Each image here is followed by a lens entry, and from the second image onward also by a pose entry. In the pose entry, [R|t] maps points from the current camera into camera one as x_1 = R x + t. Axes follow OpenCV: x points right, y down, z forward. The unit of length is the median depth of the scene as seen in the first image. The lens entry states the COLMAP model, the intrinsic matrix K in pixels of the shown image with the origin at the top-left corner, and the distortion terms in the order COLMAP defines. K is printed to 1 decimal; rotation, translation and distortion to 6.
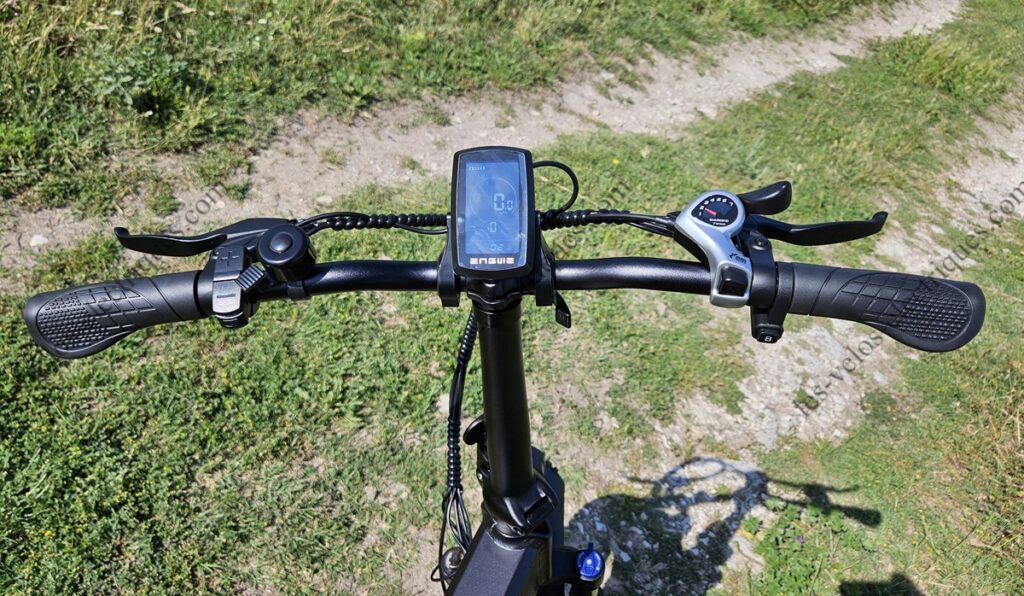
lens RADIAL K [[738.5, 0, 523.8], [0, 738.5, 264.8], [0, 0, 1]] dist [0.059570, -0.056899]
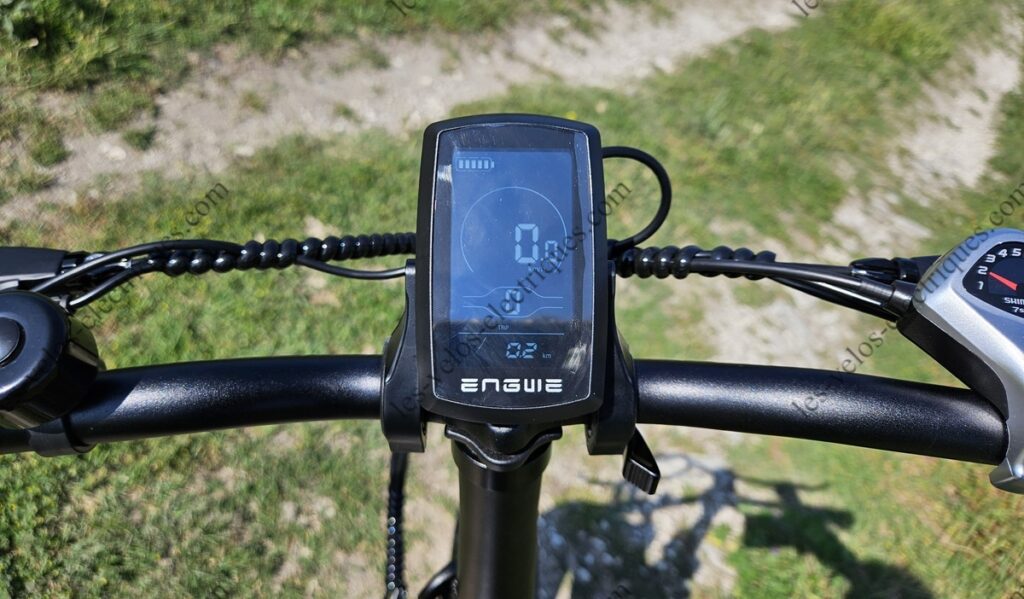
lens RADIAL K [[737.4, 0, 500.2], [0, 737.4, 262.8], [0, 0, 1]] dist [0.029233, -0.037629]
pose [[0.998181, 0.022367, 0.055986, -0.017558], [-0.025922, 0.997639, 0.063589, -0.024139], [-0.054432, -0.064924, 0.996405, 0.134643]]
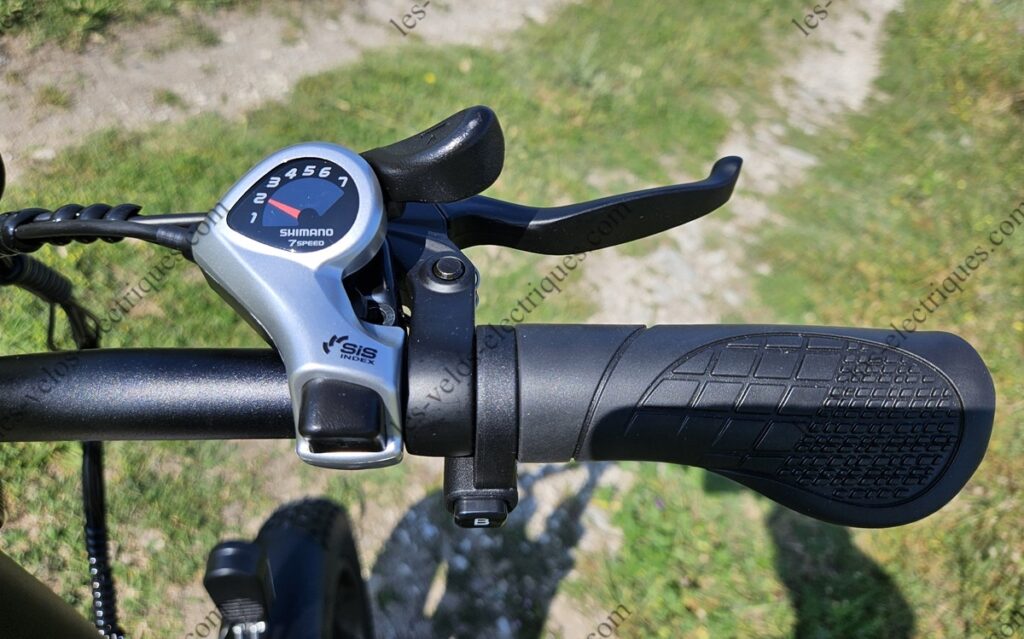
lens RADIAL K [[775.5, 0, 510.1], [0, 775.5, 268.0], [0, 0, 1]] dist [0.019439, -0.021096]
pose [[0.980262, -0.106924, 0.166293, 0.068771], [0.089943, 0.990235, 0.106513, -0.017186], [-0.176058, -0.089454, 0.980307, 0.144824]]
